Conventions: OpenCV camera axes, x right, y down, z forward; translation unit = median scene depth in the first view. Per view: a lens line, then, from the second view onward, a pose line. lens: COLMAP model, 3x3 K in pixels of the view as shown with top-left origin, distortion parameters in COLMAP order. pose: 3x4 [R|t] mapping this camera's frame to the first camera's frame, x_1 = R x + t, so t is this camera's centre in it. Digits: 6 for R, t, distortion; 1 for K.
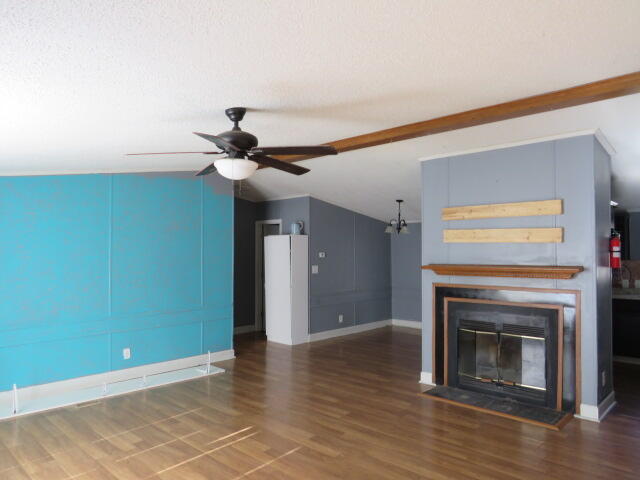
lens RADIAL K [[448.9, 0, 320.0], [0, 448.9, 240.0], [0, 0, 1]] dist [0.006575, 0.005122]
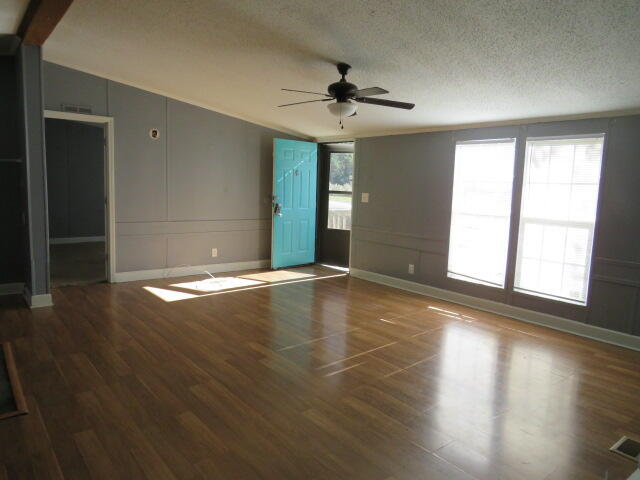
lens RADIAL K [[448.9, 0, 320.0], [0, 448.9, 240.0], [0, 0, 1]] dist [0.006575, 0.005122]
pose [[-0.990227, -0.051240, 0.129708, -0.173934], [-0.037526, 0.993653, 0.106047, 0.057682], [-0.134318, 0.100143, -0.985865, 1.323817]]
